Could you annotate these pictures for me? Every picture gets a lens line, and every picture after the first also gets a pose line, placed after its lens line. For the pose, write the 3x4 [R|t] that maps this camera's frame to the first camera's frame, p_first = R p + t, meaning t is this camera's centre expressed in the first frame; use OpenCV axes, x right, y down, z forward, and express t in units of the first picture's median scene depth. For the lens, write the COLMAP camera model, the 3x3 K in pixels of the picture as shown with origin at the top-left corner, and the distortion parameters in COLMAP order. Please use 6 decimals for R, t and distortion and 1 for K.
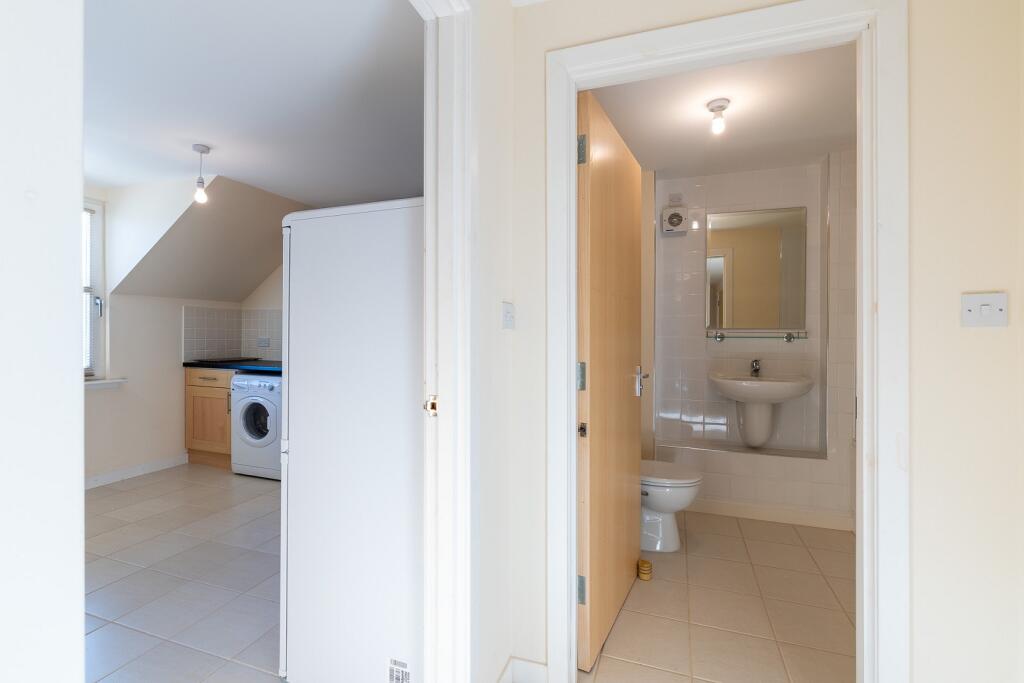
lens RADIAL K [[468.3, 0, 505.3], [0, 468.3, 335.7], [0, 0, 1]] dist [-0.004641, -0.000091]
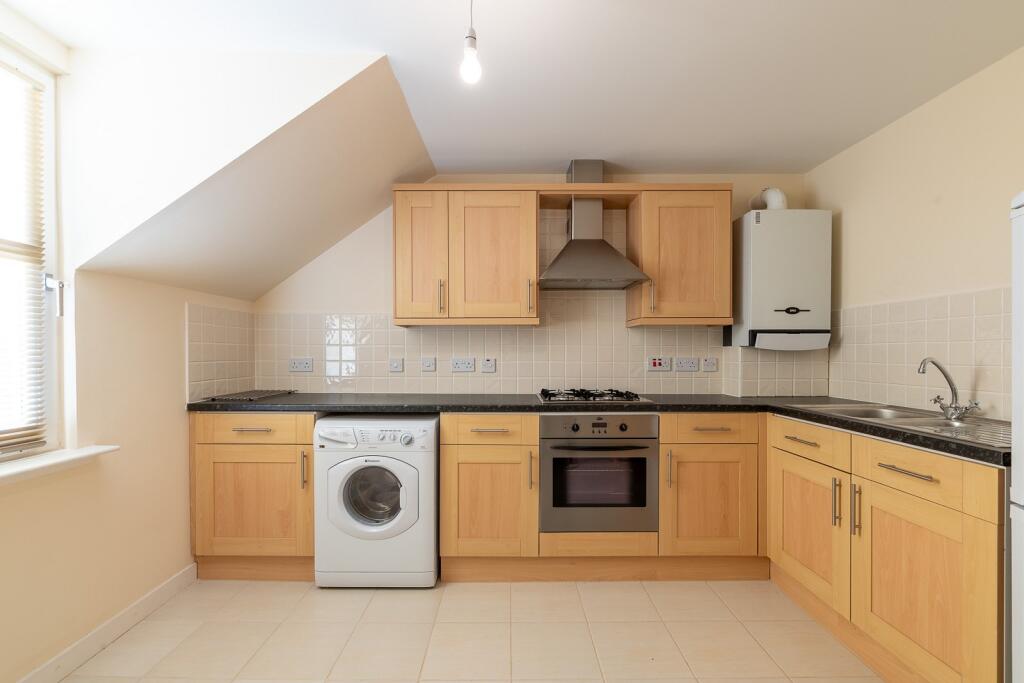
lens RADIAL K [[450.6, 0, 513.5], [0, 450.6, 358.6], [0, 0, 1]] dist [-0.007344, 0.000390]
pose [[0.934212, -0.011669, 0.356527, -0.544976], [0.007856, 0.999895, 0.012142, -0.000404], [-0.356632, -0.008542, 0.934206, 0.379269]]
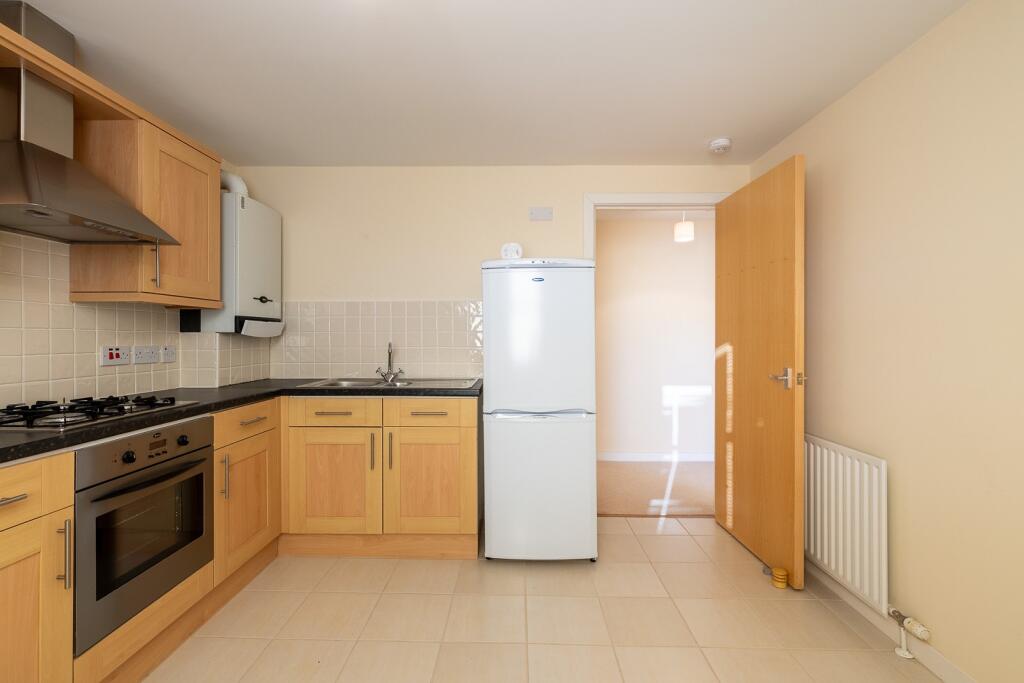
lens RADIAL K [[450.6, 0, 511.7], [0, 450.6, 341.4], [0, 0, 1]] dist [-0.007344, 0.000390]
pose [[-0.330524, -0.011250, 0.943731, -0.713855], [0.005917, 0.999885, 0.013991, -0.002287], [-0.943779, 0.010208, -0.330419, 0.709577]]
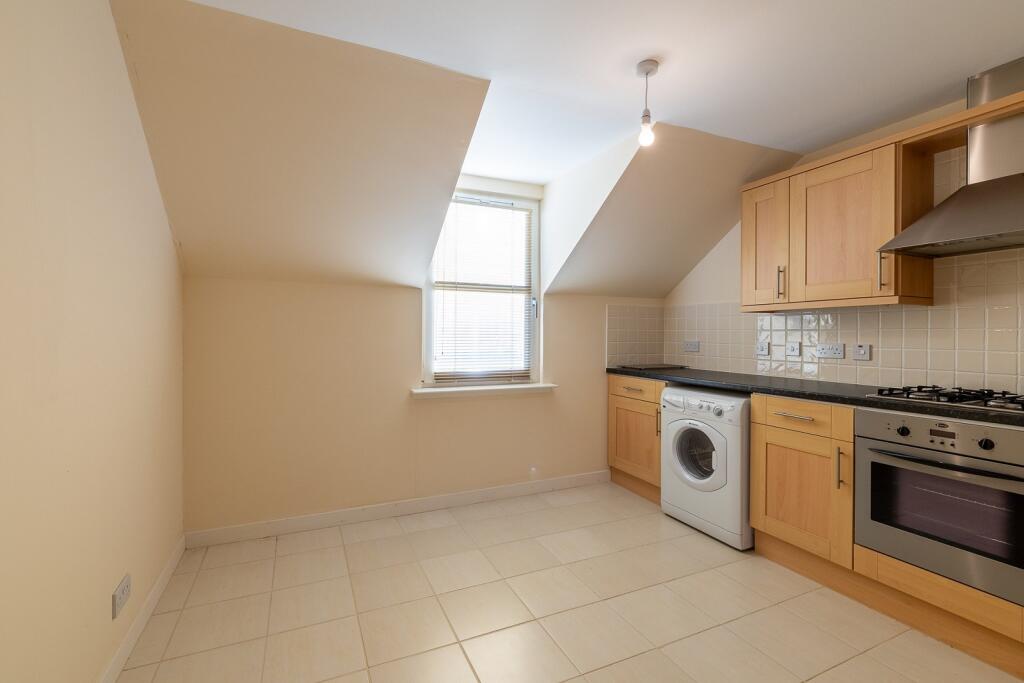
lens RADIAL K [[450.6, 0, 494.5], [0, 450.6, 334.2], [0, 0, 1]] dist [-0.007344, 0.000390]
pose [[0.692045, -0.003479, -0.721846, -0.227746], [-0.004720, 0.999945, -0.009344, 0.001727], [0.721839, 0.009873, 0.691990, 0.263122]]
